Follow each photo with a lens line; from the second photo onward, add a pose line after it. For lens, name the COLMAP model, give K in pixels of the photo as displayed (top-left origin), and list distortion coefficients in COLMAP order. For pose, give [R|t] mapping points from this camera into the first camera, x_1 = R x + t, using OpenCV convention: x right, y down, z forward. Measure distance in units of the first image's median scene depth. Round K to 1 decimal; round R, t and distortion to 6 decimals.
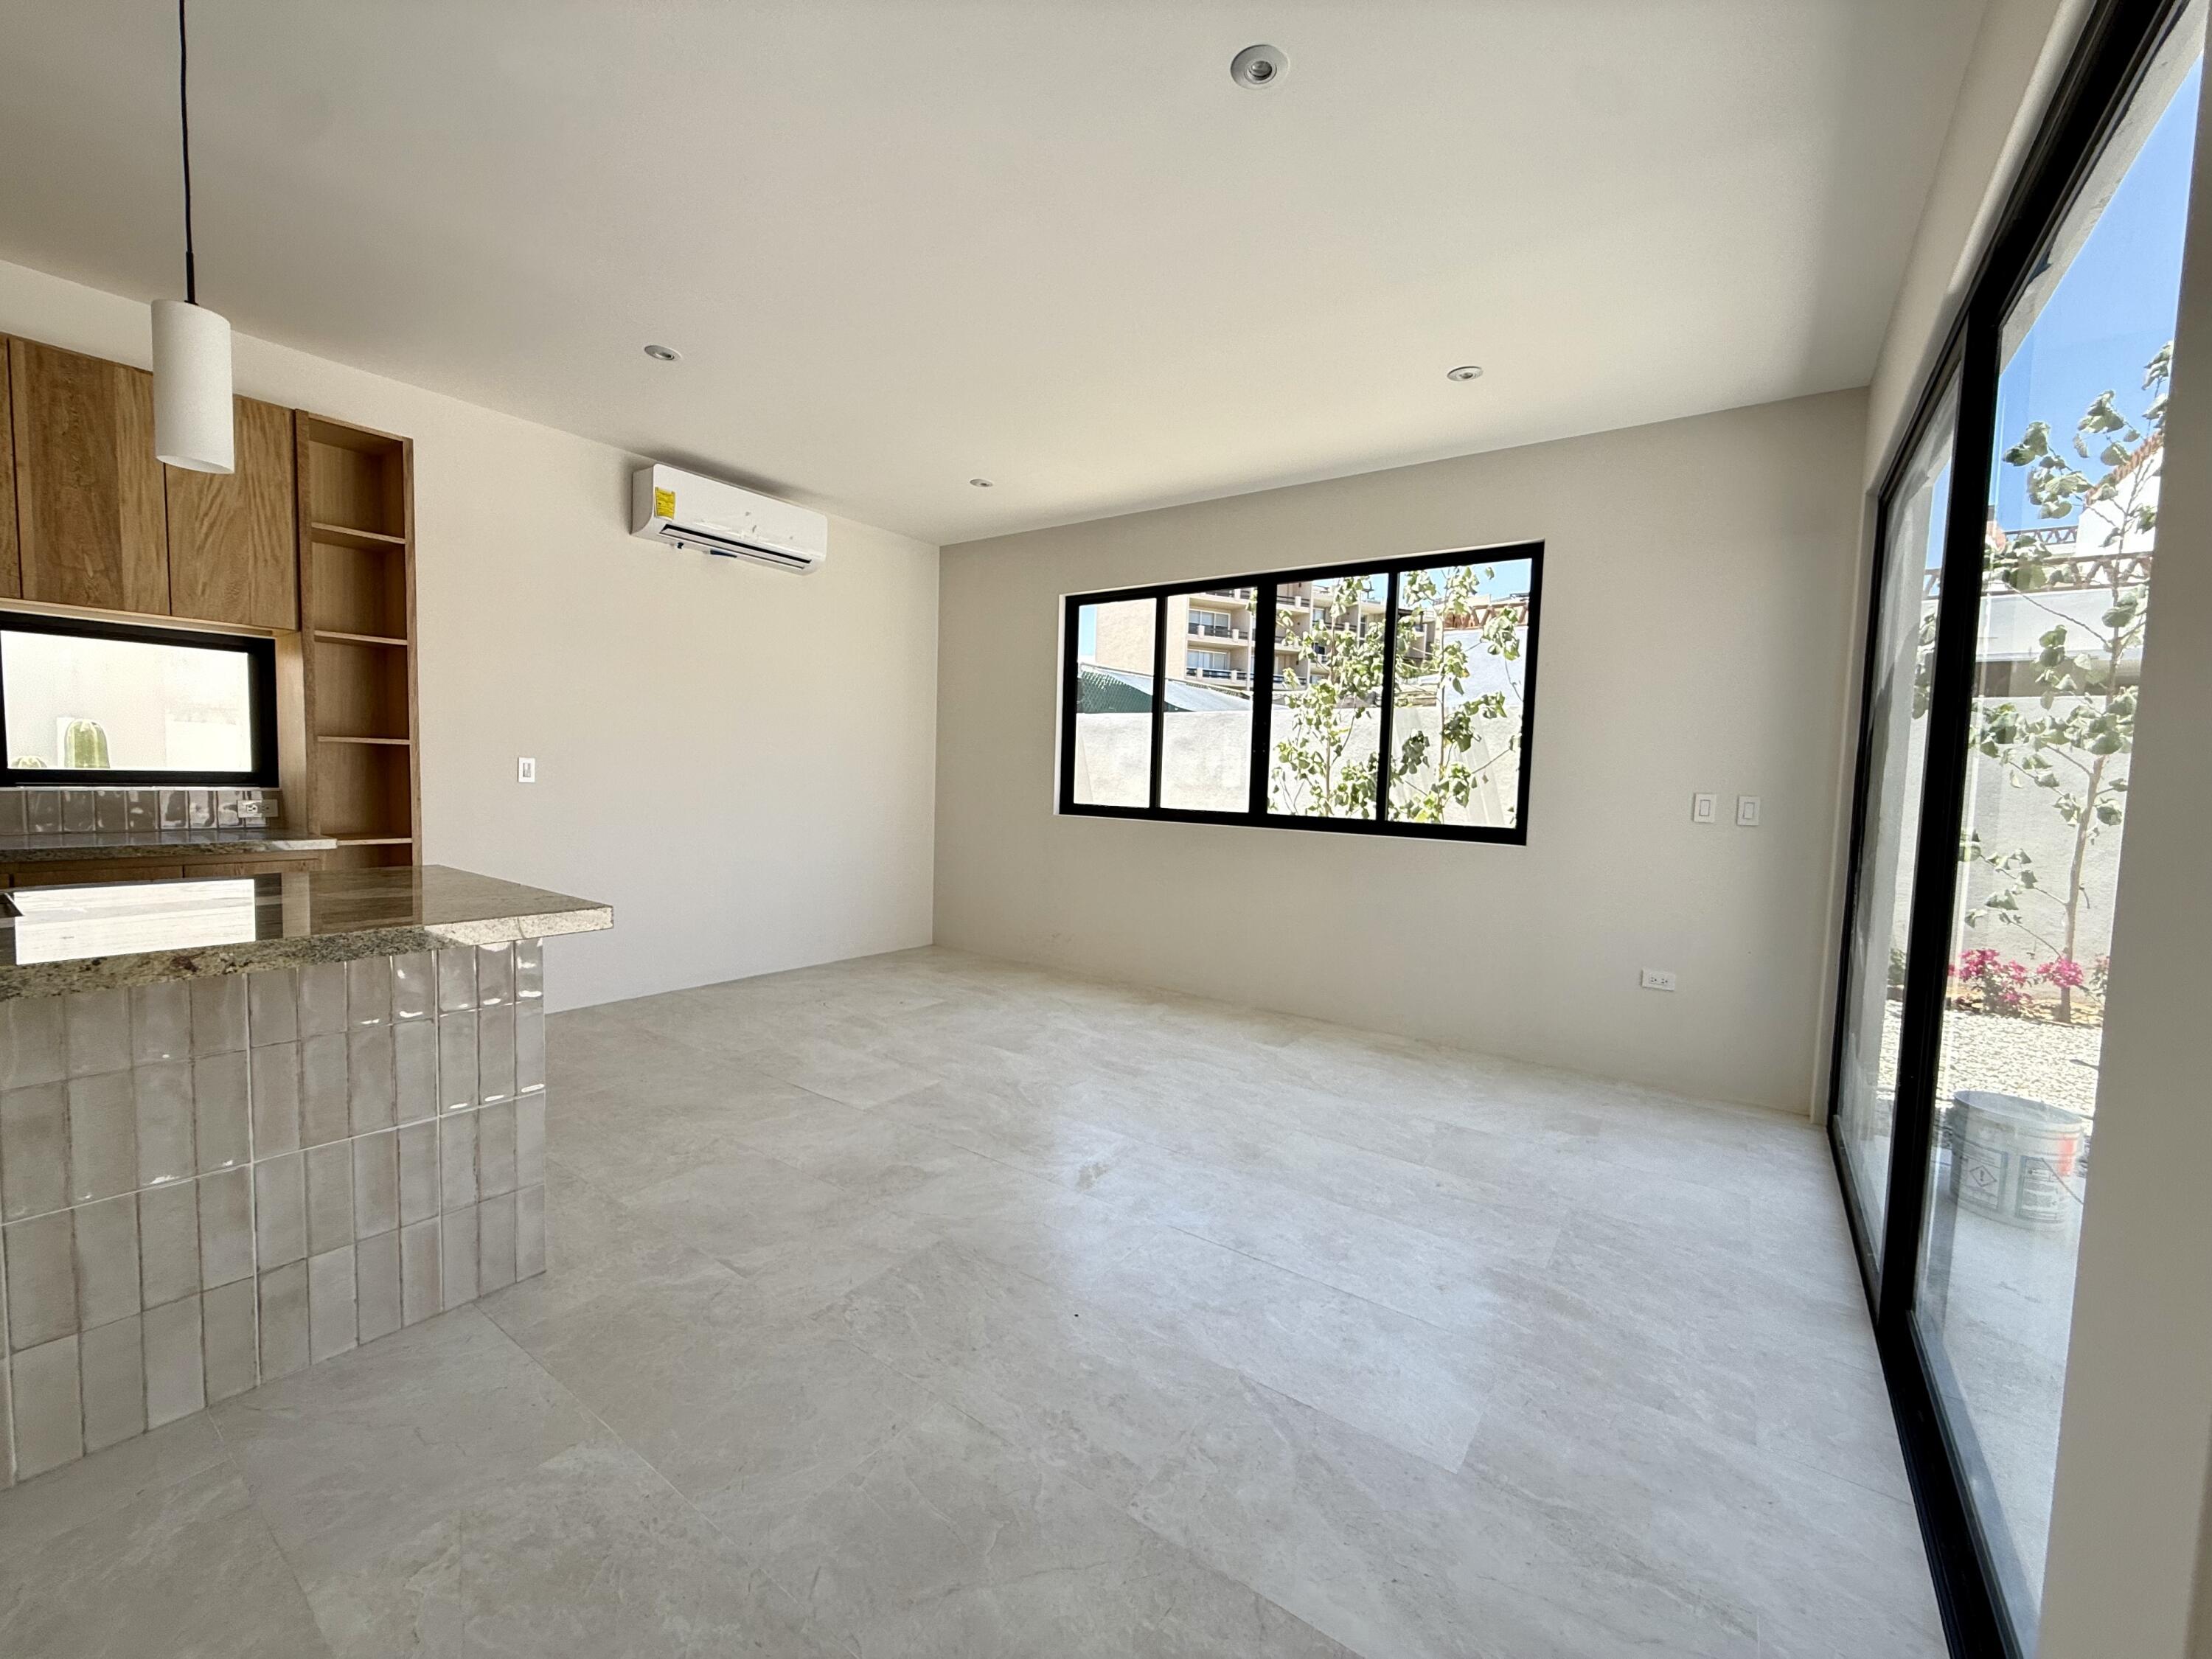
lens RADIAL K [[884.0, 0, 1097.8], [0, 884.0, 832.2], [0, 0, 1]] dist [0.000159, 0.000446]
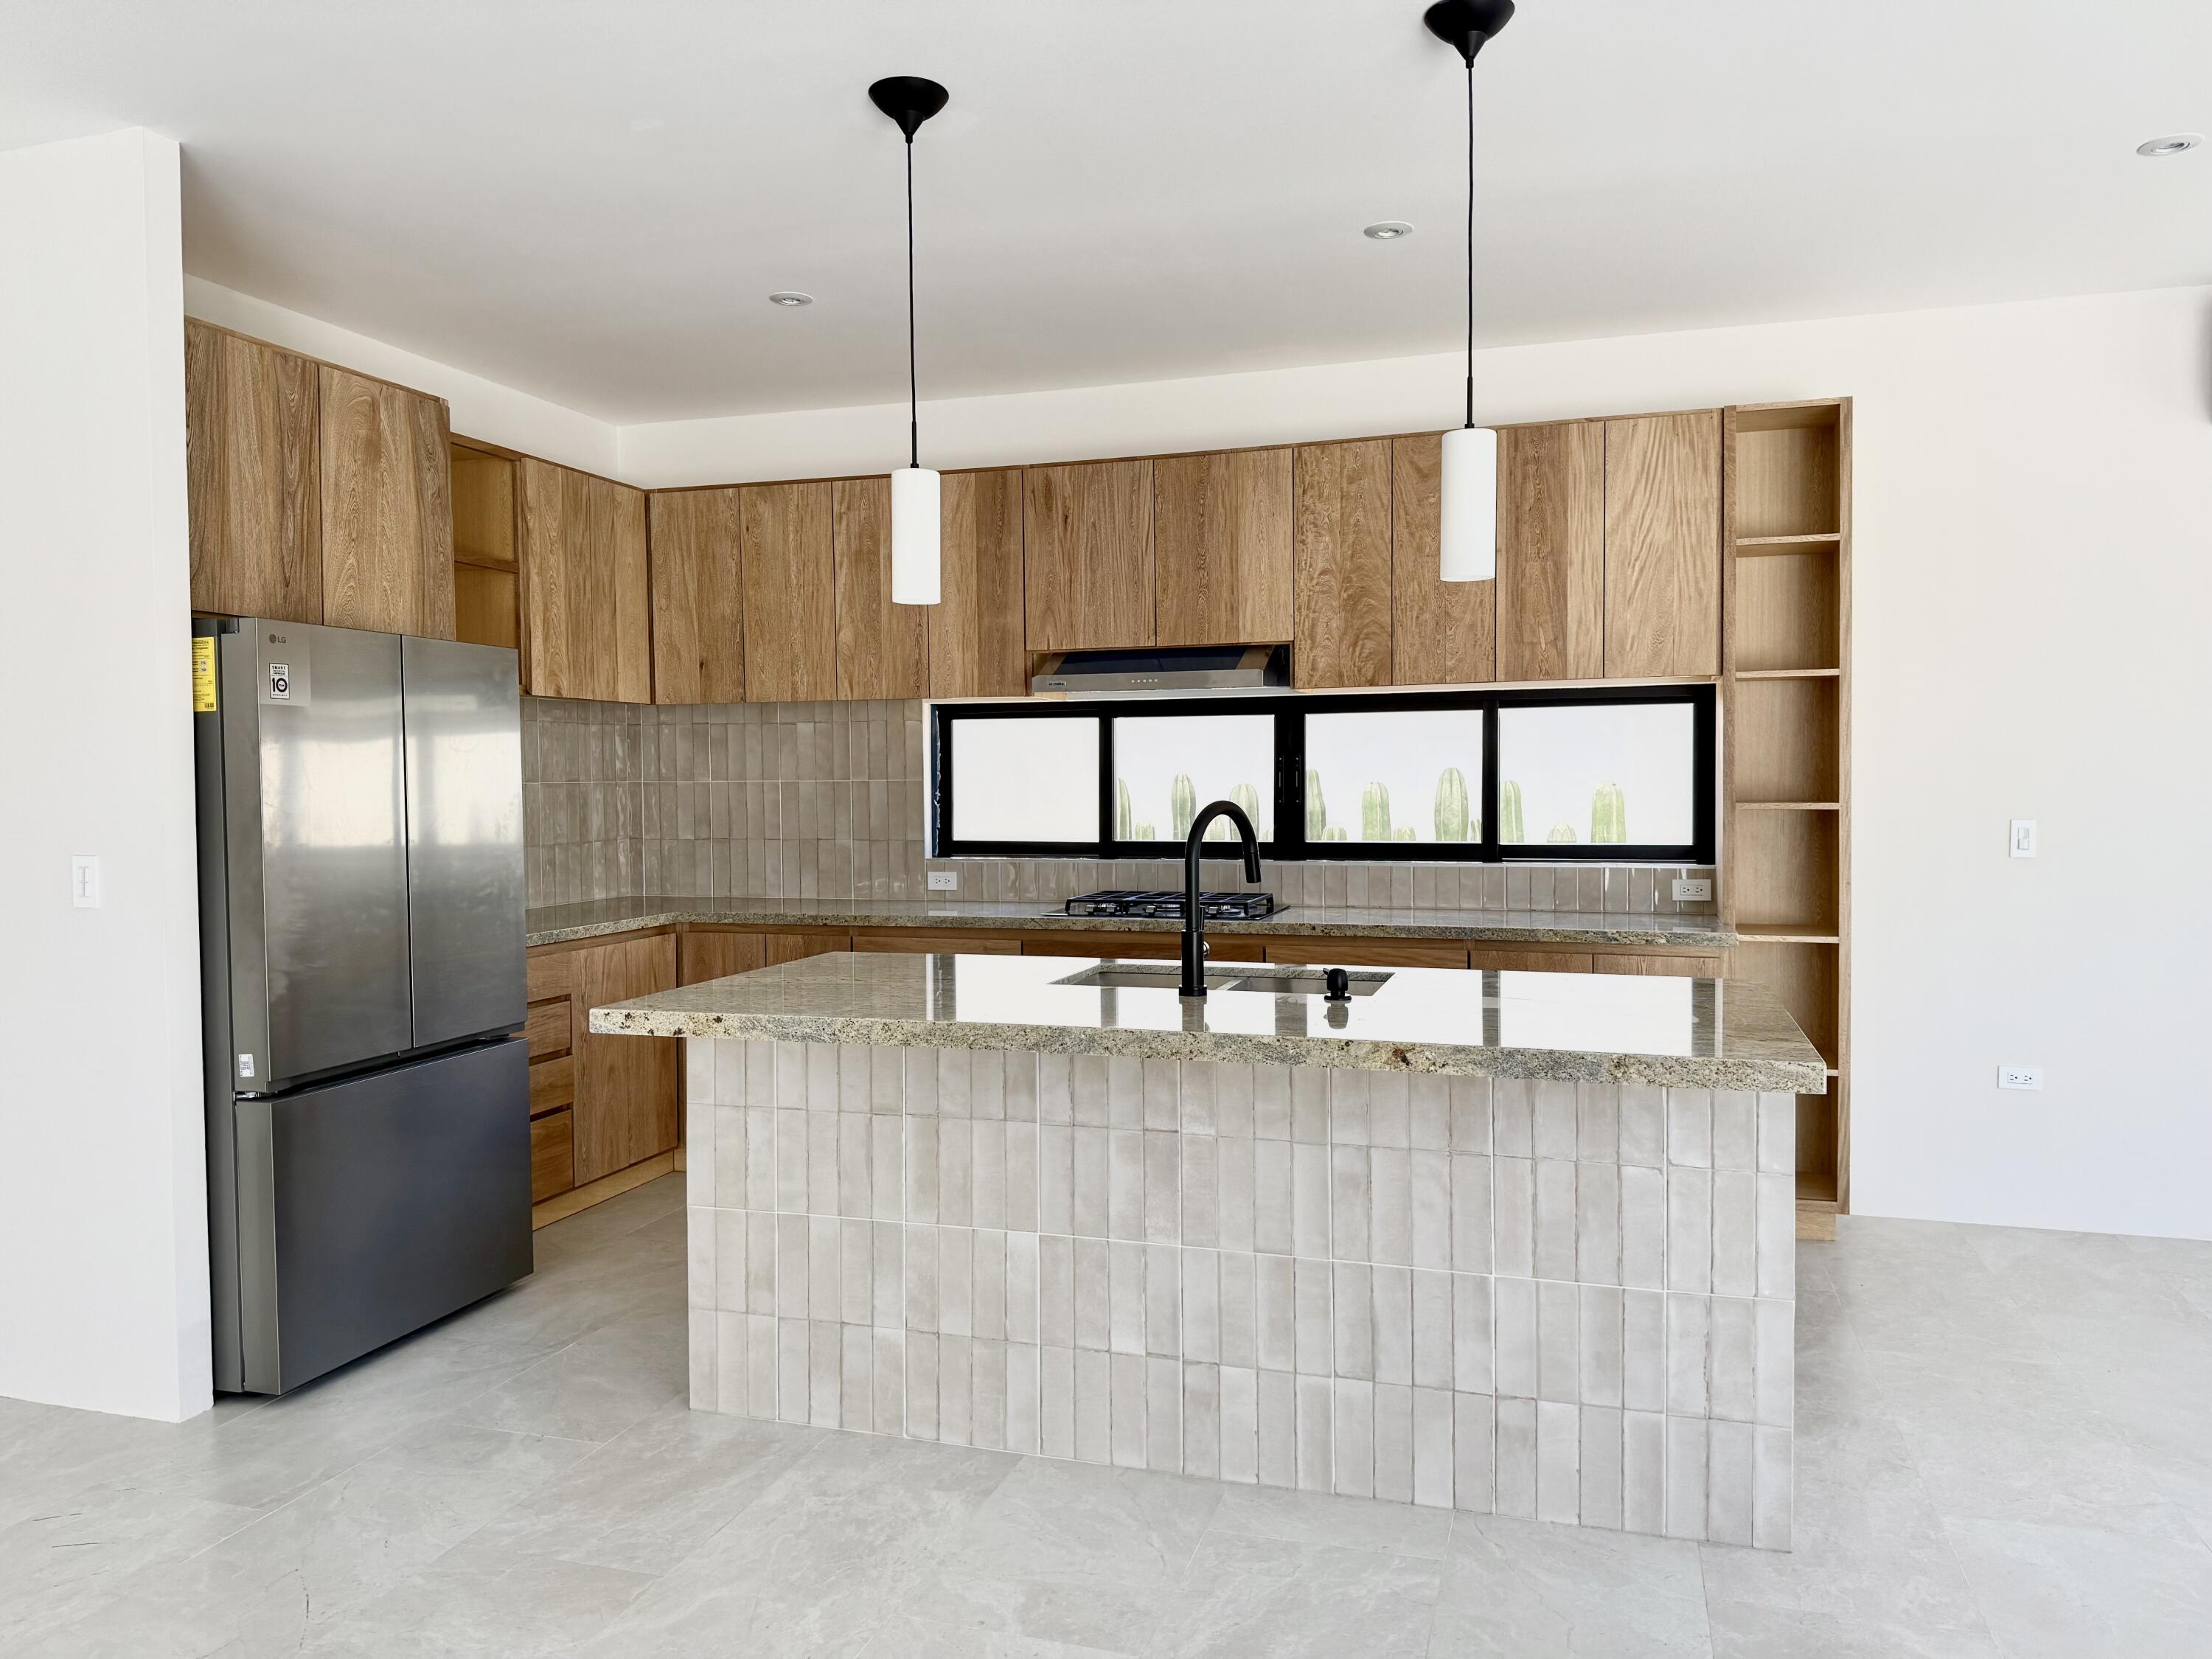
lens RADIAL K [[1554.2, 0, 1107.8], [0, 1554.2, 830.1], [0, 0, 1]] dist [0.058068, -0.075844]
pose [[0.314658, -0.004047, -0.949197, 0.335018], [-0.045029, 0.998801, -0.019185, -0.037921], [0.948136, 0.048779, 0.314099, 0.023039]]
